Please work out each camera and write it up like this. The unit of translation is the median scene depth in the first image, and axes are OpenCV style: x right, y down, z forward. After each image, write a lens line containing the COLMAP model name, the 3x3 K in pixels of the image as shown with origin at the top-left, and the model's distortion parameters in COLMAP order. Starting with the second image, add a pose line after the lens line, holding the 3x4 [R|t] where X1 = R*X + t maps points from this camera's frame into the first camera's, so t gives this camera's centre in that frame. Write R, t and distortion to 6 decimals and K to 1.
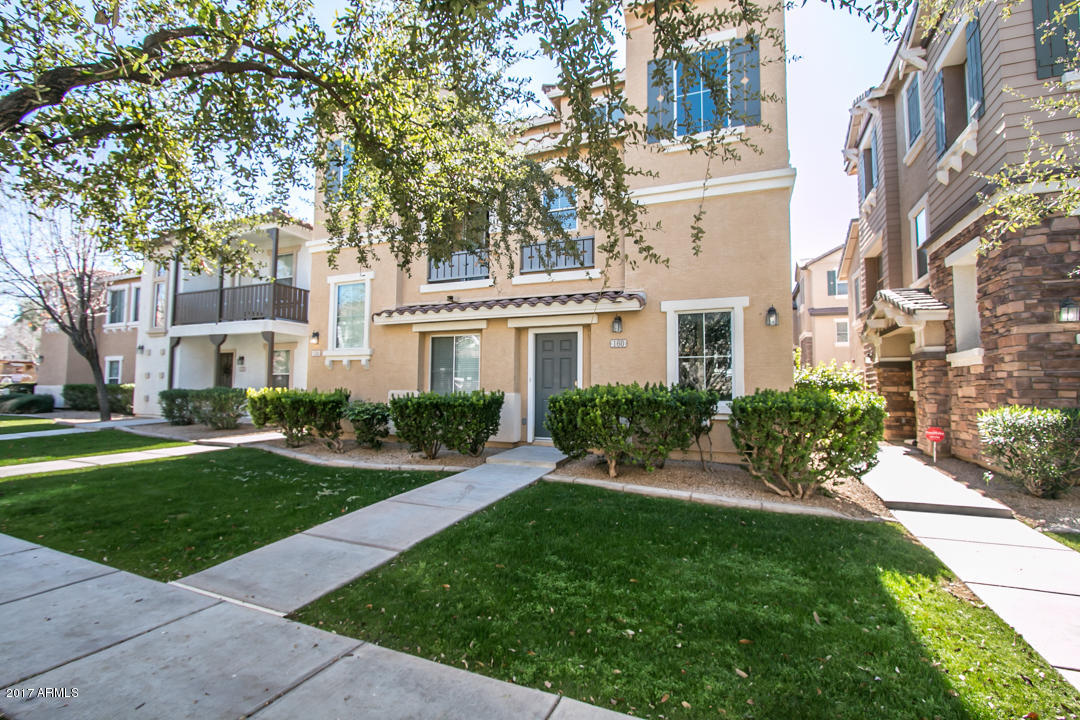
lens RADIAL K [[497.5, 0, 539.9], [0, 497.5, 355.2], [0, 0, 1]] dist [-0.020247, 0.002832]
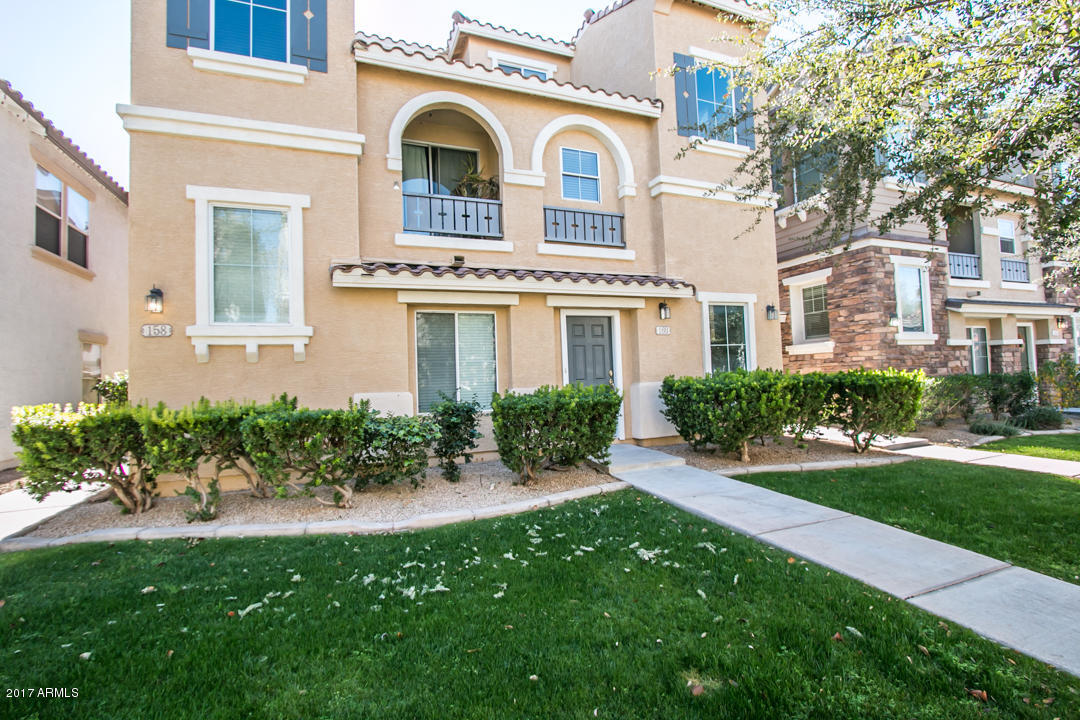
lens RADIAL K [[497.5, 0, 540.3], [0, 497.5, 359.3], [0, 0, 1]] dist [-0.020247, 0.002832]
pose [[0.699752, -0.005099, 0.714367, -0.656008], [-0.005698, 0.999903, 0.012719, 0.020258], [-0.714363, -0.012970, 0.699655, 0.460028]]
